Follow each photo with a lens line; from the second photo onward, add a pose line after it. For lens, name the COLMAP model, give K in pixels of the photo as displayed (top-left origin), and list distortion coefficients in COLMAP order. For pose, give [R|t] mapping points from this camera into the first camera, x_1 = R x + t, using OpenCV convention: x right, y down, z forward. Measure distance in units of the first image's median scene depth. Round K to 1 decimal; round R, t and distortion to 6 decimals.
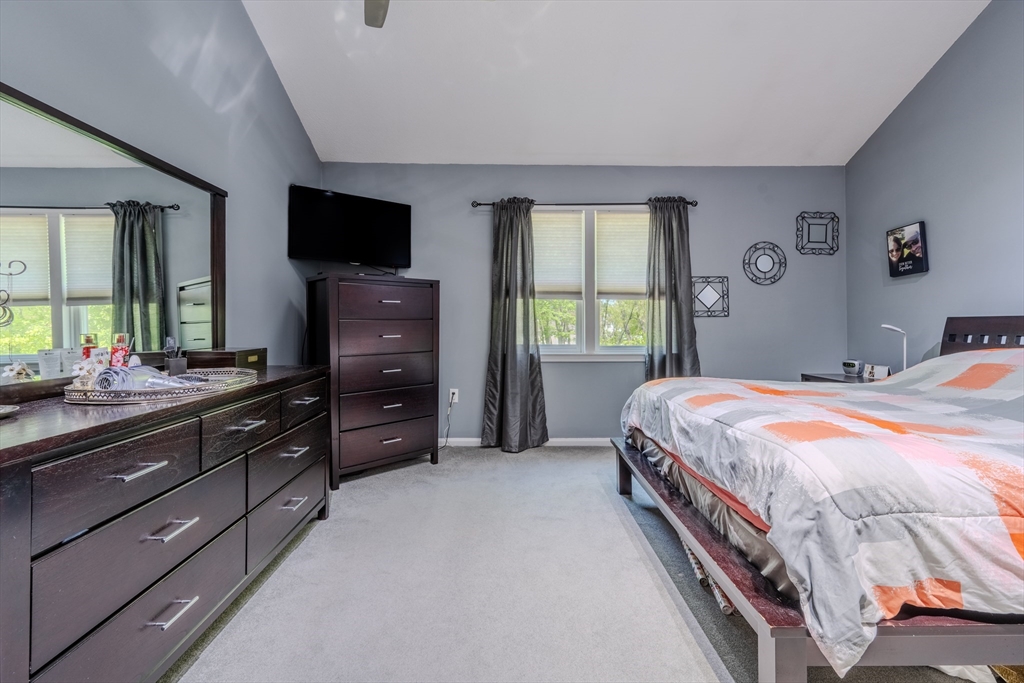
lens RADIAL K [[422.2, 0, 513.3], [0, 422.2, 320.9], [0, 0, 1]] dist [0.000122, -0.000095]
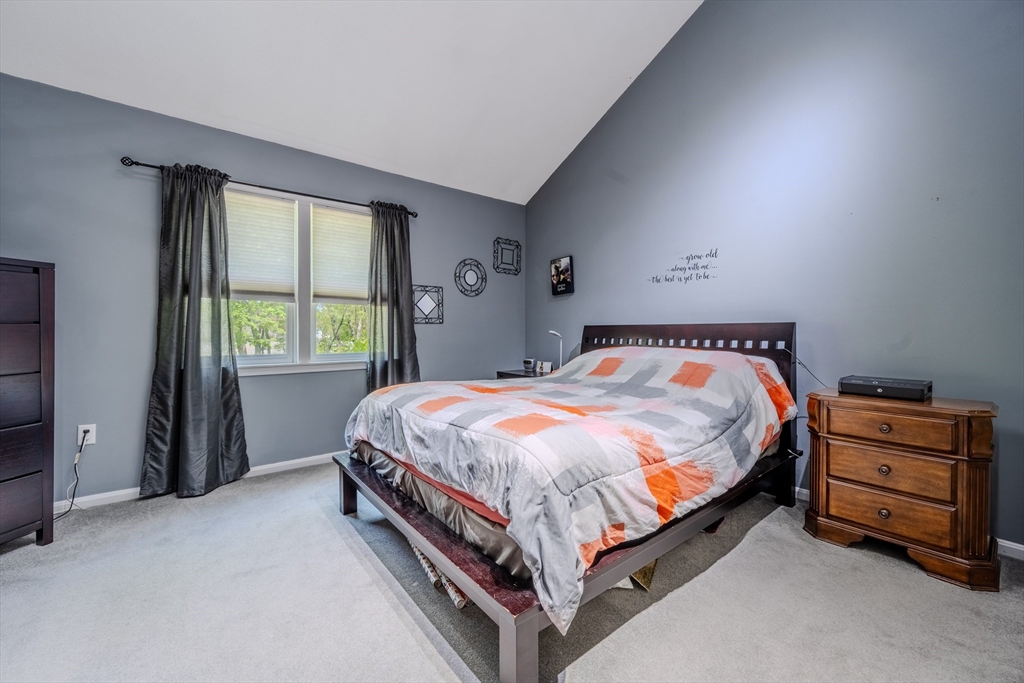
lens RADIAL K [[408.2, 0, 509.8], [0, 408.2, 332.6], [0, 0, 1]] dist [-0.000723, -0.000267]
pose [[0.787202, -0.003023, 0.616688, -0.008198], [-0.005278, 0.999918, 0.011640, 0.000041], [-0.616673, -0.012418, 0.787122, 0.058870]]
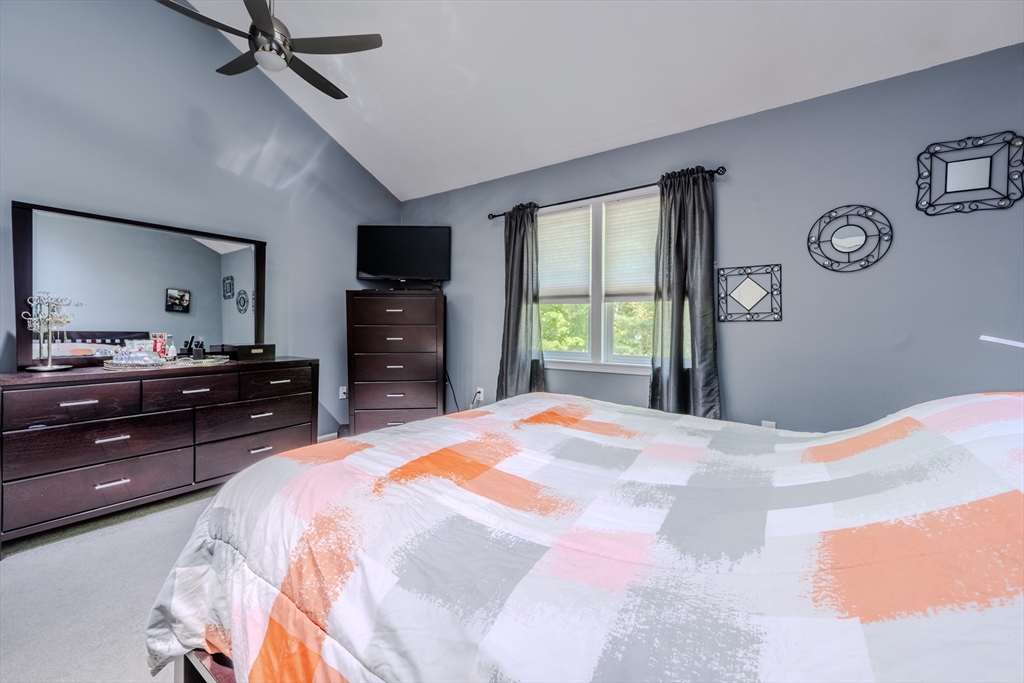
lens RADIAL K [[406.7, 0, 513.3], [0, 406.7, 331.8], [0, 0, 1]] dist [-0.001263, -0.000040]
pose [[0.813526, 0.009906, -0.581444, 0.555262], [-0.000676, 0.999870, 0.016088, -0.002628], [0.581528, -0.012695, 0.813427, 0.192755]]
